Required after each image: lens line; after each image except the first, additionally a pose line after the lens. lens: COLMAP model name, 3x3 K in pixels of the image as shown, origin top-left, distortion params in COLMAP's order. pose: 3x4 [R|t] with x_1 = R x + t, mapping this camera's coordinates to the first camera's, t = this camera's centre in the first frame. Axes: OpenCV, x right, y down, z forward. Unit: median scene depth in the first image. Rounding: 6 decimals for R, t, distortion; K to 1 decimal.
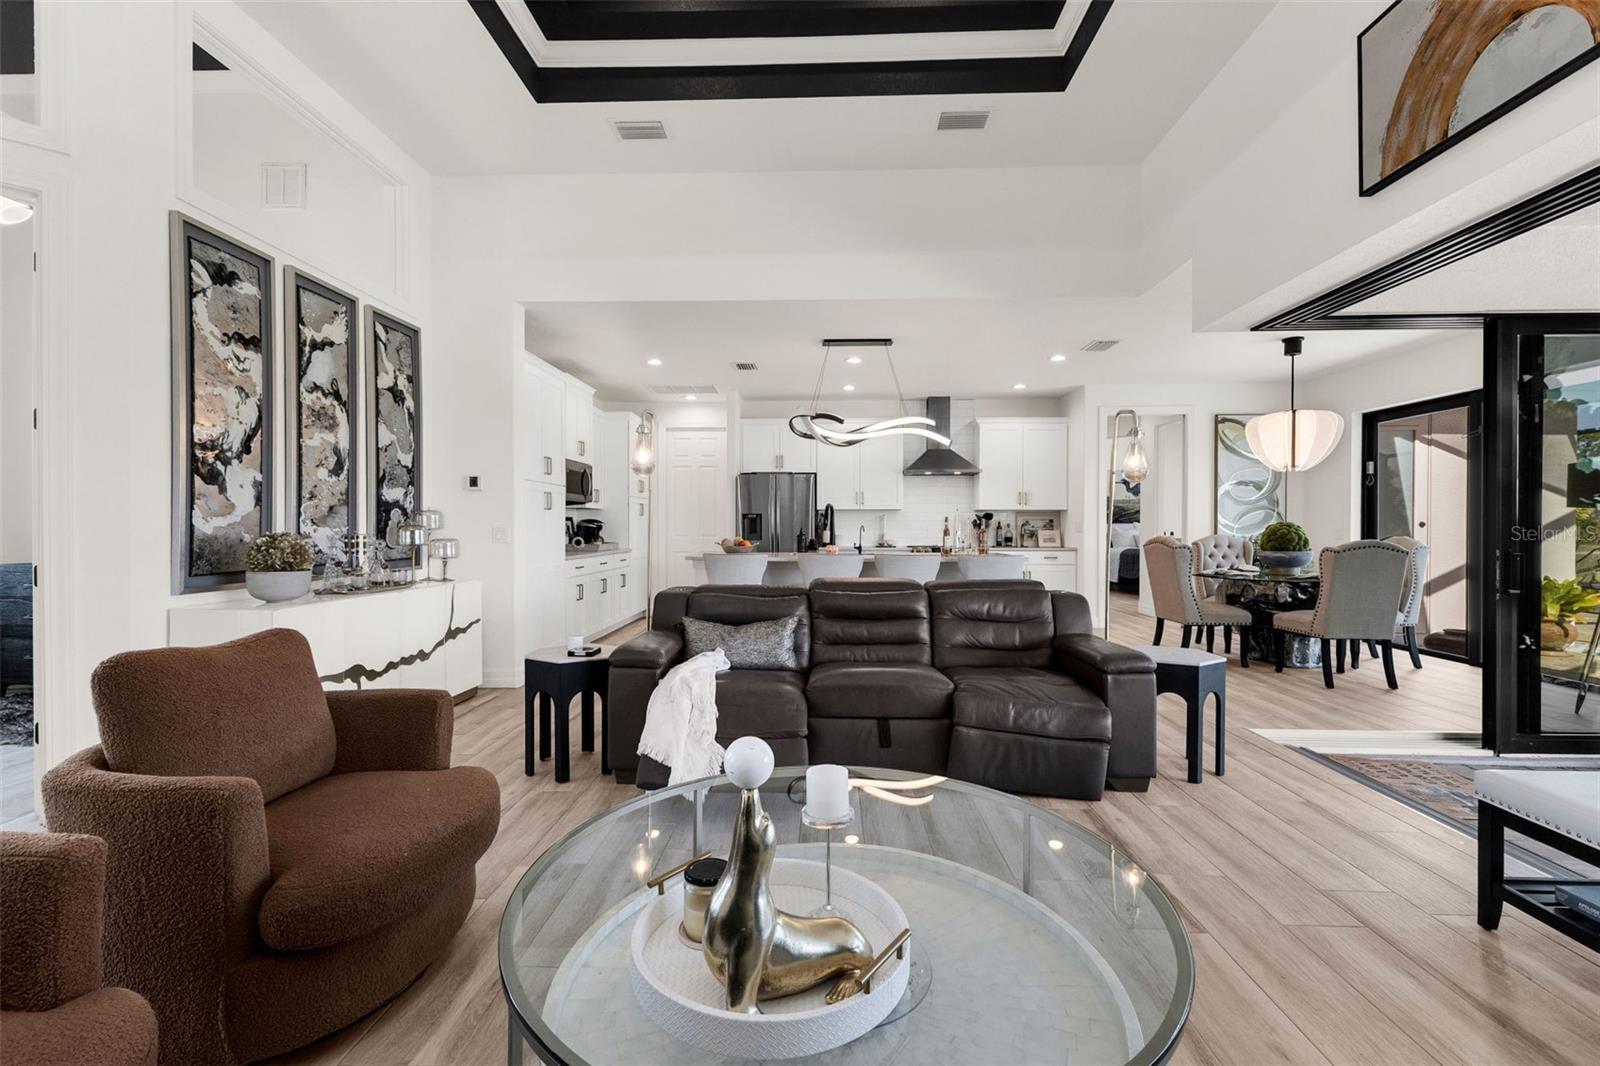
lens RADIAL K [[686.9, 0, 806.1], [0, 686.9, 530.9], [0, 0, 1]] dist [0.001219, -0.000314]
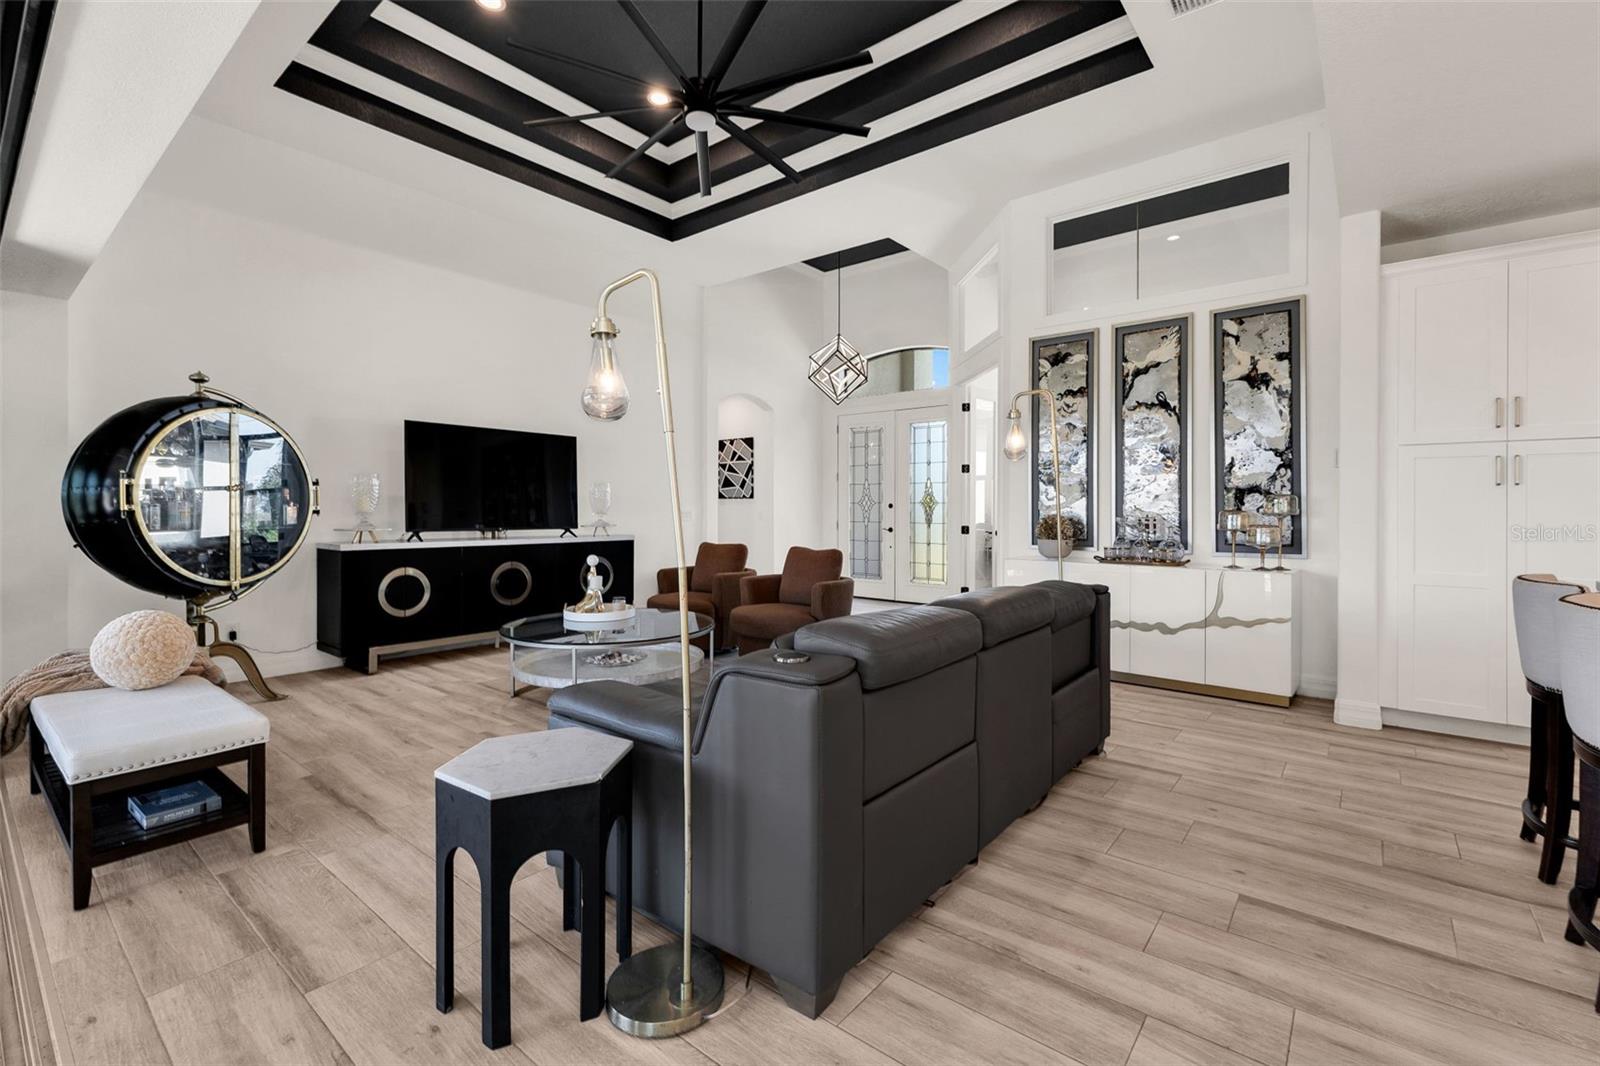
lens RADIAL K [[694.1, 0, 816.1], [0, 694.1, 502.4], [0, 0, 1]] dist [0.001483, 0.000169]
pose [[-0.604720, -0.010430, -0.796370, 0.676538], [-0.009370, 0.999938, -0.005981, -0.008690], [0.796383, 0.003845, -0.604781, 1.254977]]
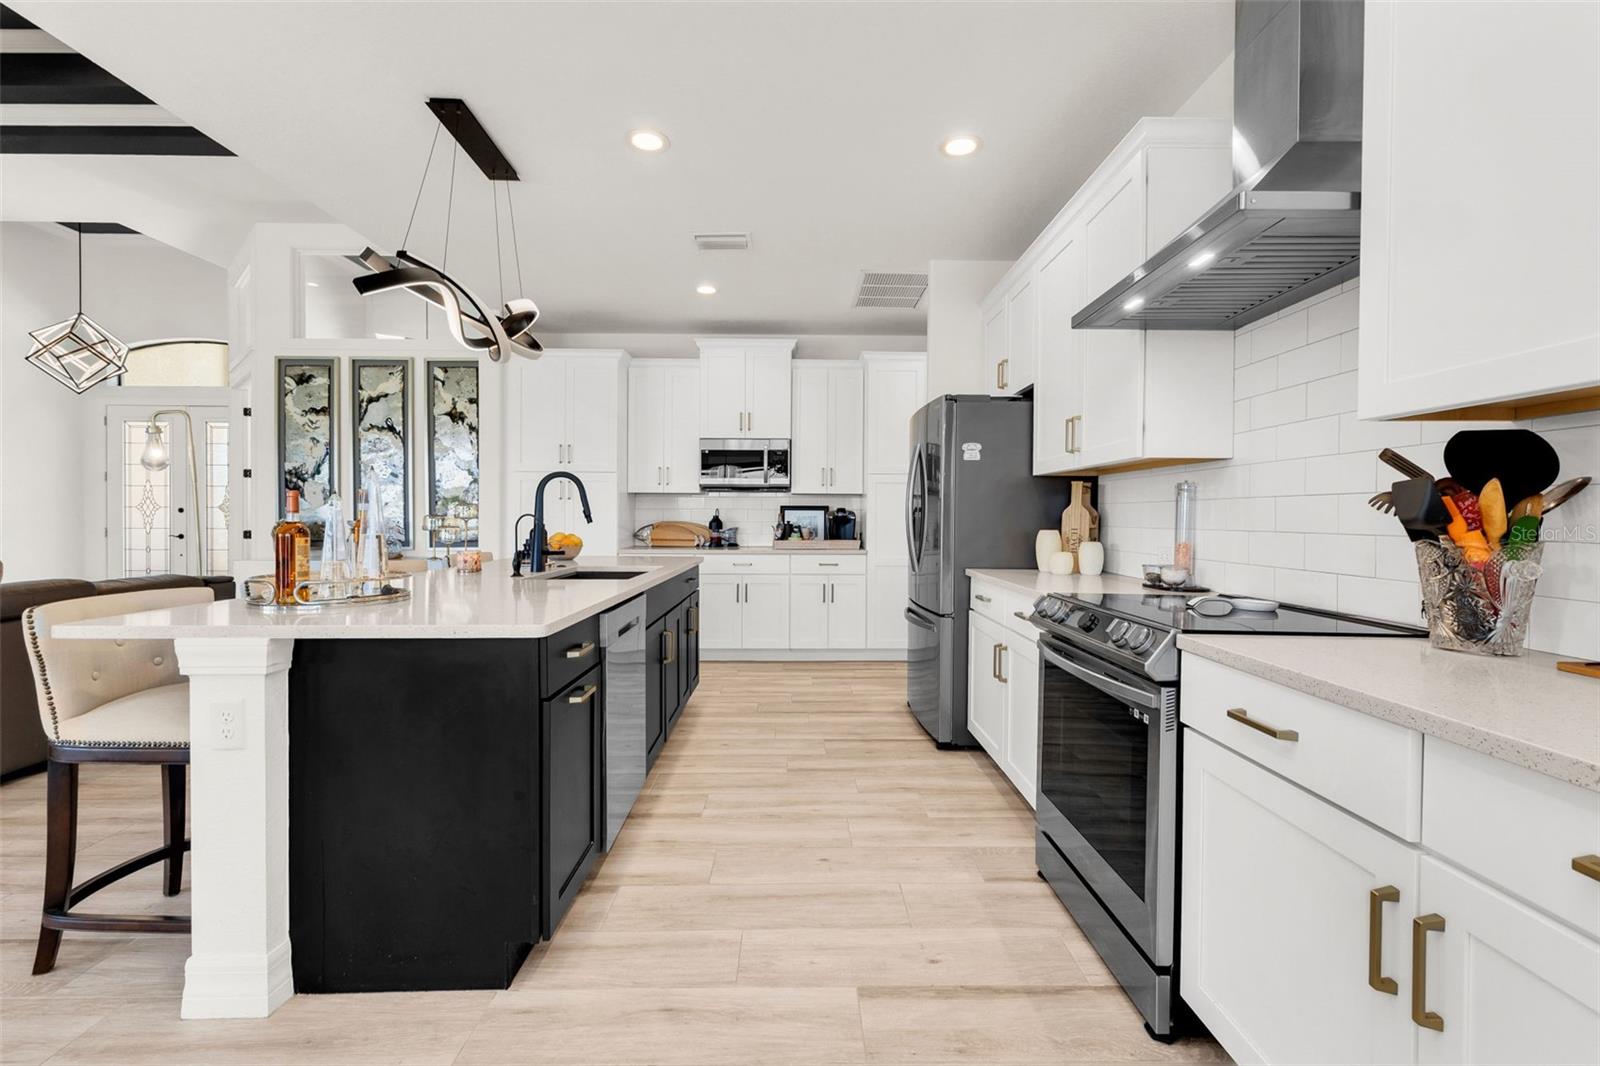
lens RADIAL K [[686.9, 0, 806.1], [0, 686.9, 530.9], [0, 0, 1]] dist [0.001219, -0.000314]
pose [[0.055154, 0.019089, -0.998295, 0.875346], [-0.010479, 0.999773, 0.018539, -0.009789], [0.998423, 0.009439, 0.055341, 1.825795]]
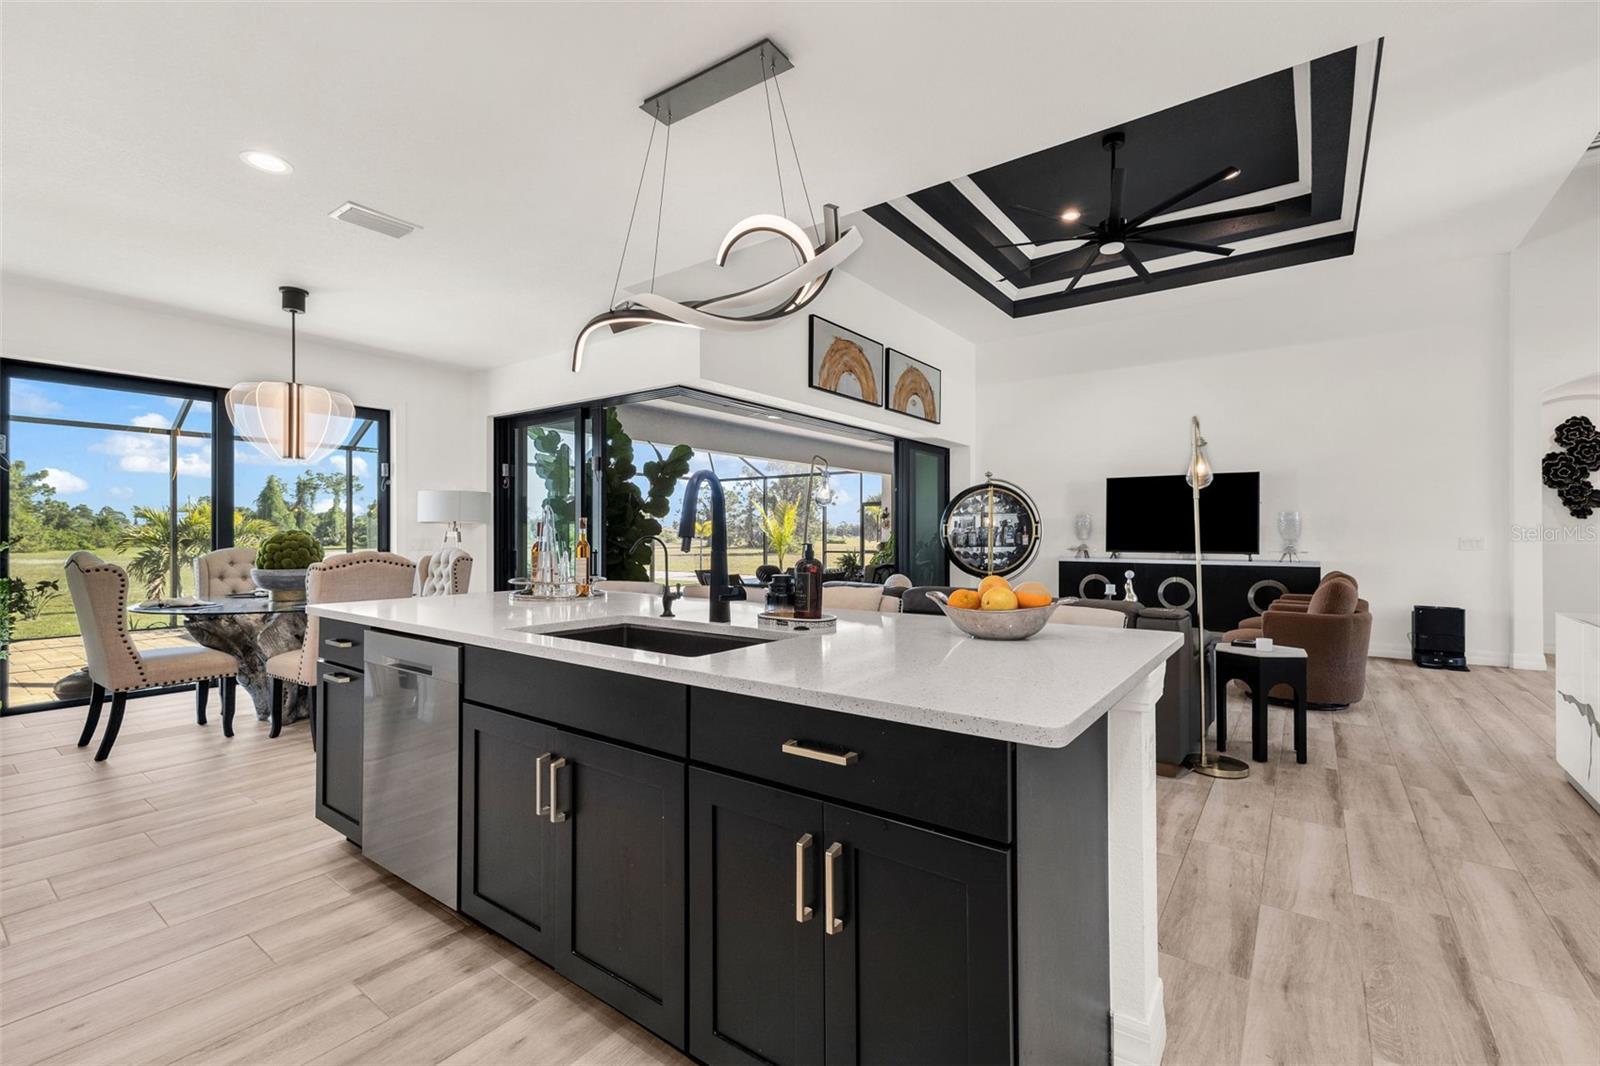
lens RADIAL K [[711.0, 0, 832.5], [0, 711.0, 530.6], [0, 0, 1]] dist [-0.001401, -0.000412]
pose [[-0.833054, 0.000721, 0.553191, -0.350395], [0.001402, 0.999999, 0.000808, -0.017320], [-0.553190, 0.001448, -0.833054, 1.982957]]
